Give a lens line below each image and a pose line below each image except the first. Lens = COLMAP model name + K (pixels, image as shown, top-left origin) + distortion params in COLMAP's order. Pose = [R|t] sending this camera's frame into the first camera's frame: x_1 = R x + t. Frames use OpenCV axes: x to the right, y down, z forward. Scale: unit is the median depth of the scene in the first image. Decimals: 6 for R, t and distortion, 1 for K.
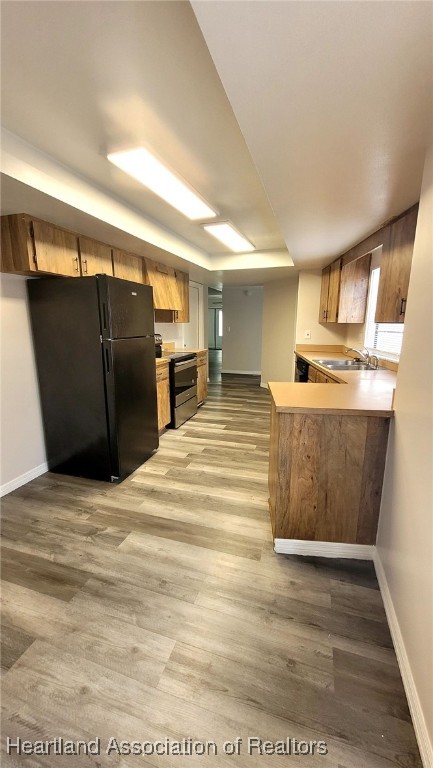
lens RADIAL K [[299.6, 0, 216.5], [0, 299.6, 384.0], [0, 0, 1]] dist [0.000676, 0.000008]
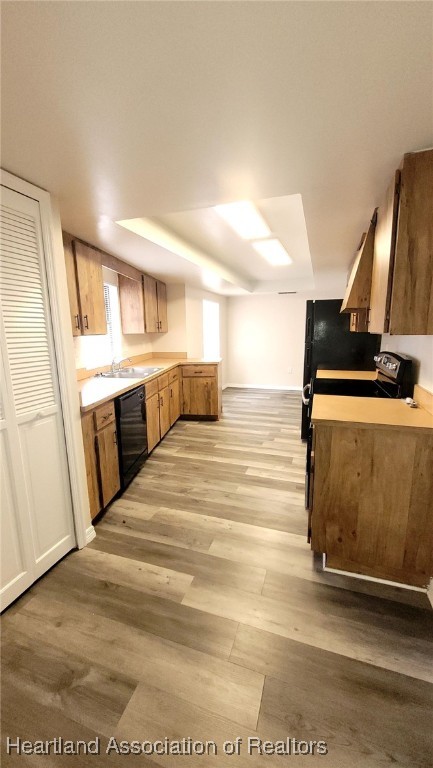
lens RADIAL K [[299.6, 0, 216.5], [0, 299.6, 384.0], [0, 0, 1]] dist [0.000676, 0.000008]
pose [[-0.999546, 0.025252, 0.016430, 0.095544], [0.029649, 0.921251, 0.387837, -0.388464], [-0.005343, 0.388148, -0.921582, 1.772665]]
